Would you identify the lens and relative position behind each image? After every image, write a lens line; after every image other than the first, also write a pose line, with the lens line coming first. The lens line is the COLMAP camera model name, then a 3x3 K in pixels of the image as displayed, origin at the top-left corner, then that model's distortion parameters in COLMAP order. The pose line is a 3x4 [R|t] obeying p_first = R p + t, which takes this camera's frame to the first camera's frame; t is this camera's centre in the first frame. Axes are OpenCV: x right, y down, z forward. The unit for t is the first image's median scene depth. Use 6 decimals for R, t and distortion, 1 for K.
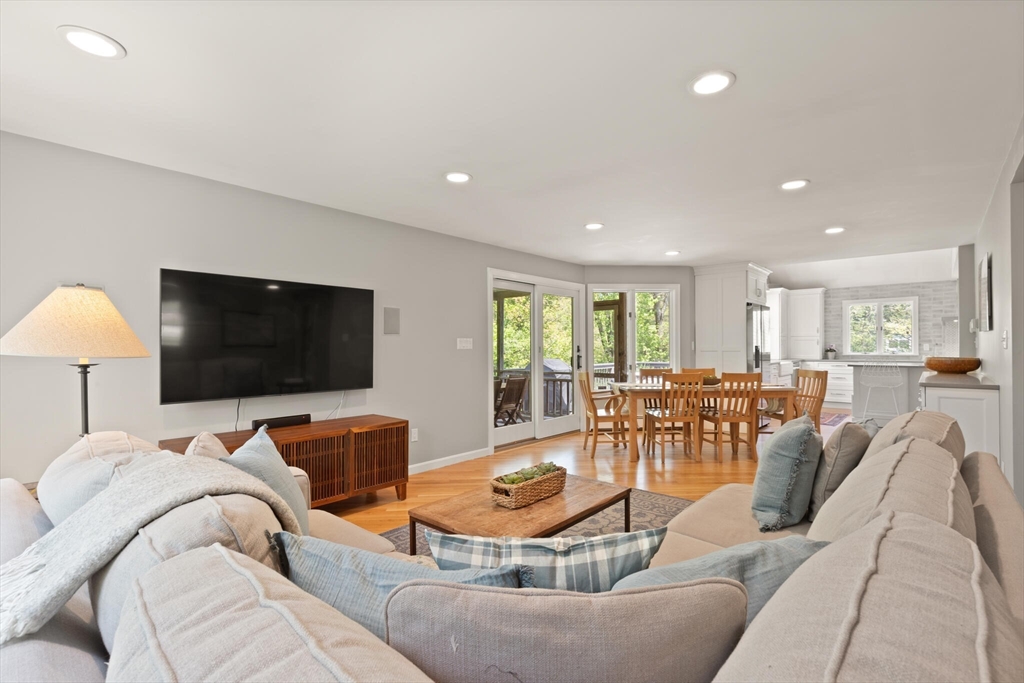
lens RADIAL K [[461.1, 0, 515.9], [0, 461.1, 345.4], [0, 0, 1]] dist [0.001702, 0.000260]
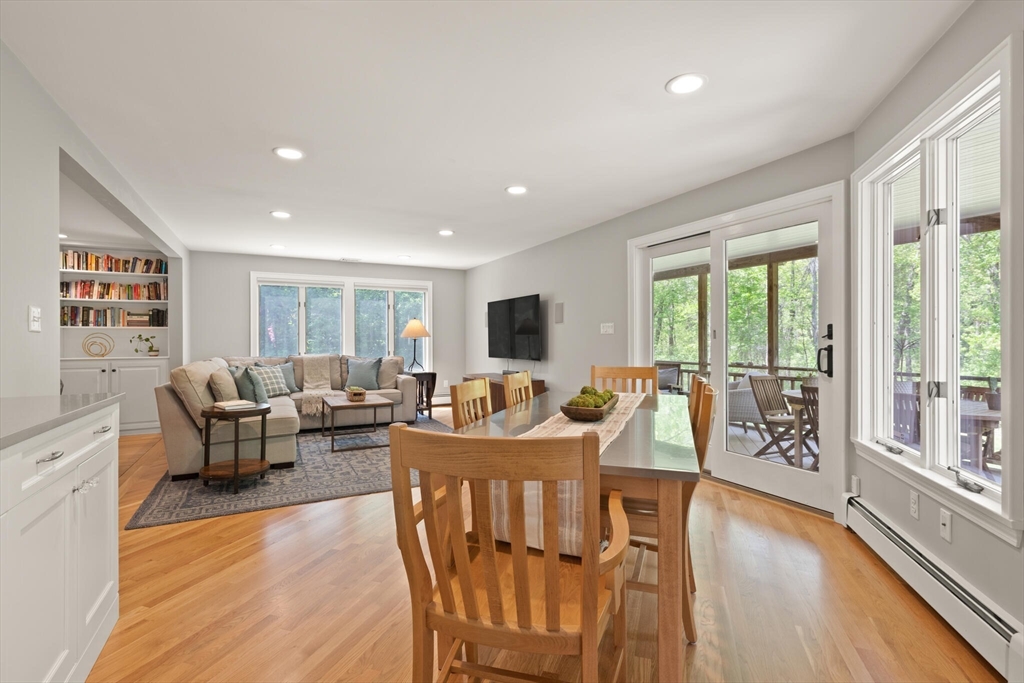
lens RADIAL K [[466.1, 0, 515.2], [0, 466.1, 337.7], [0, 0, 1]] dist [0.000702, -0.000266]
pose [[-0.349757, 0.008206, -0.936805, 0.670584], [0.014619, 0.999888, 0.003301, 0.007408], [0.936727, -0.012541, -0.349837, 0.884263]]
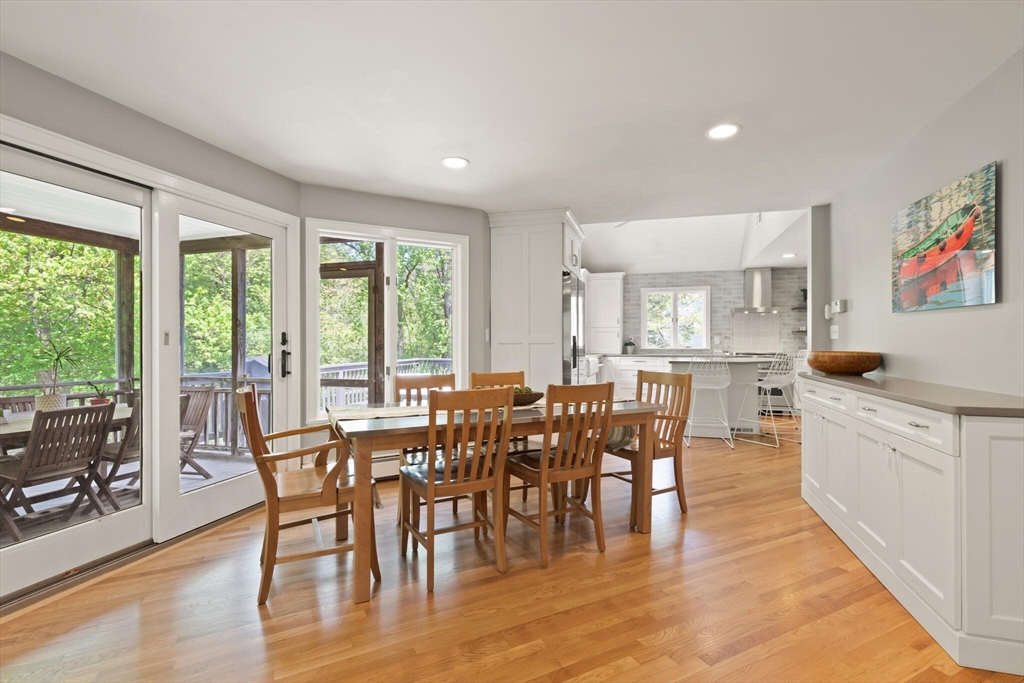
lens RADIAL K [[466.1, 0, 515.2], [0, 466.1, 337.7], [0, 0, 1]] dist [0.000702, -0.000266]
pose [[0.904027, 0.007399, 0.427411, 0.148345], [-0.004719, 0.999962, -0.007329, 0.009305], [-0.427449, 0.004609, 0.904028, 0.415216]]
